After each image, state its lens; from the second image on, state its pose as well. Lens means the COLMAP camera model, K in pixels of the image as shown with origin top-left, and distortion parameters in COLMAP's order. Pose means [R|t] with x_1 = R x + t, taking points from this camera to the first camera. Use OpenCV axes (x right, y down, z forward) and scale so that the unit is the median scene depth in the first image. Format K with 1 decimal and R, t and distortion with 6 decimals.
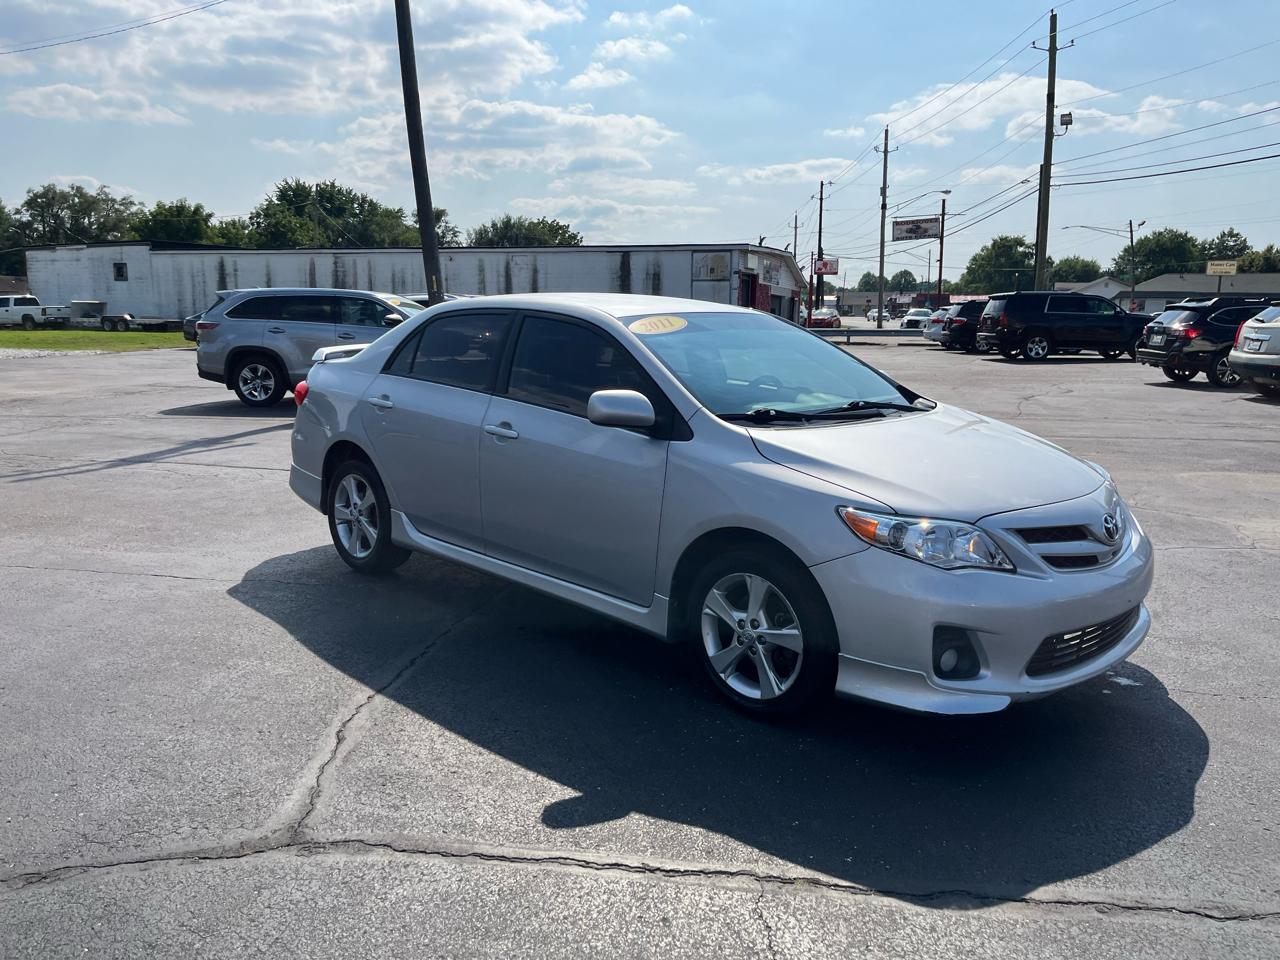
lens RADIAL K [[979.9, 0, 653.3], [0, 979.9, 467.9], [0, 0, 1]] dist [0.070462, -0.094056]
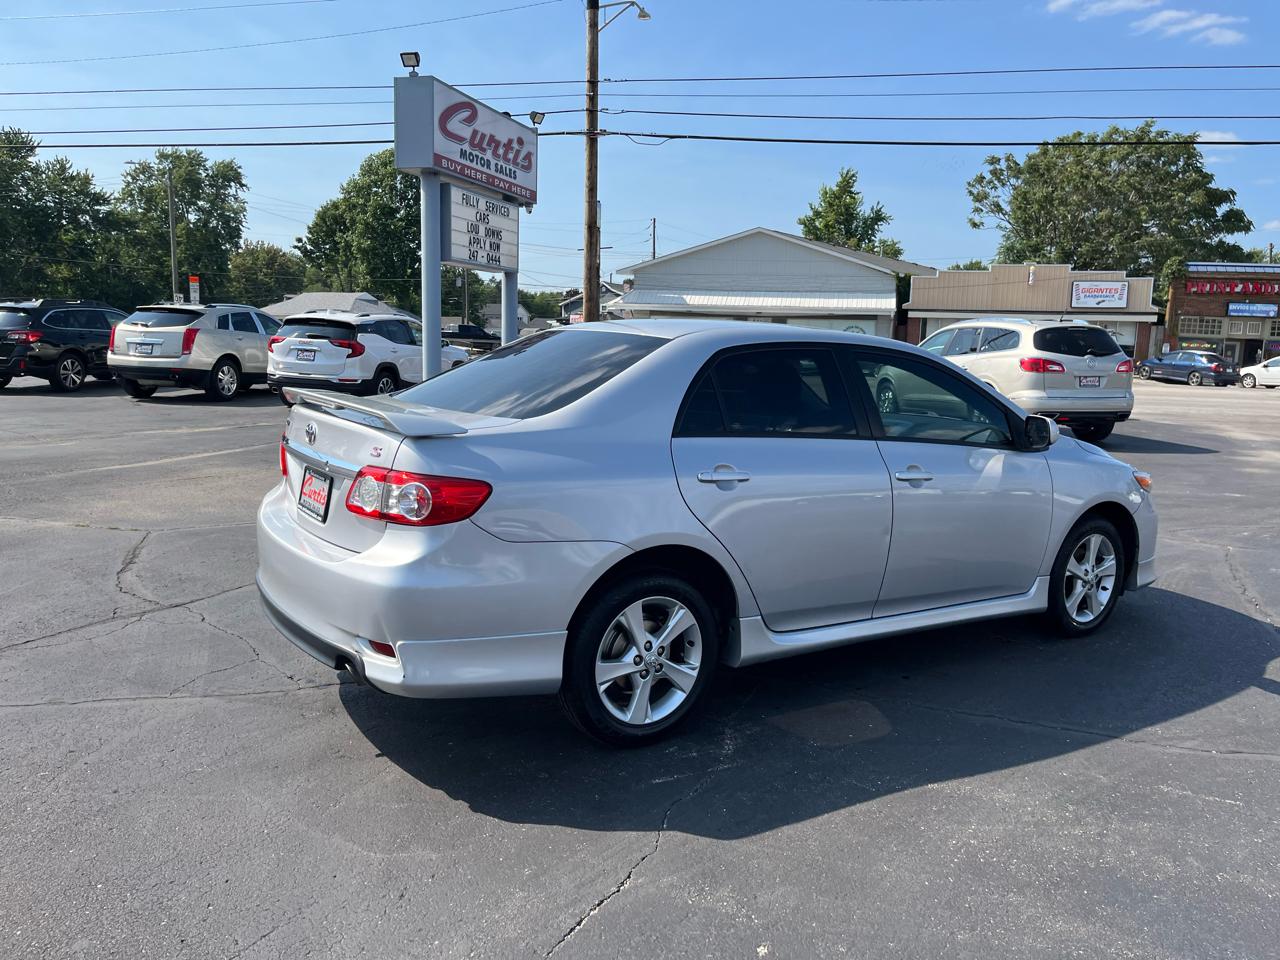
lens RADIAL K [[979.9, 0, 654.3], [0, 979.9, 469.2], [0, 0, 1]] dist [0.070462, -0.094056]
pose [[0.198509, -0.137740, 0.970372, -0.127106], [0.129319, 0.985100, 0.113376, -0.020662], [-0.971530, 0.102982, 0.213363, 0.118590]]
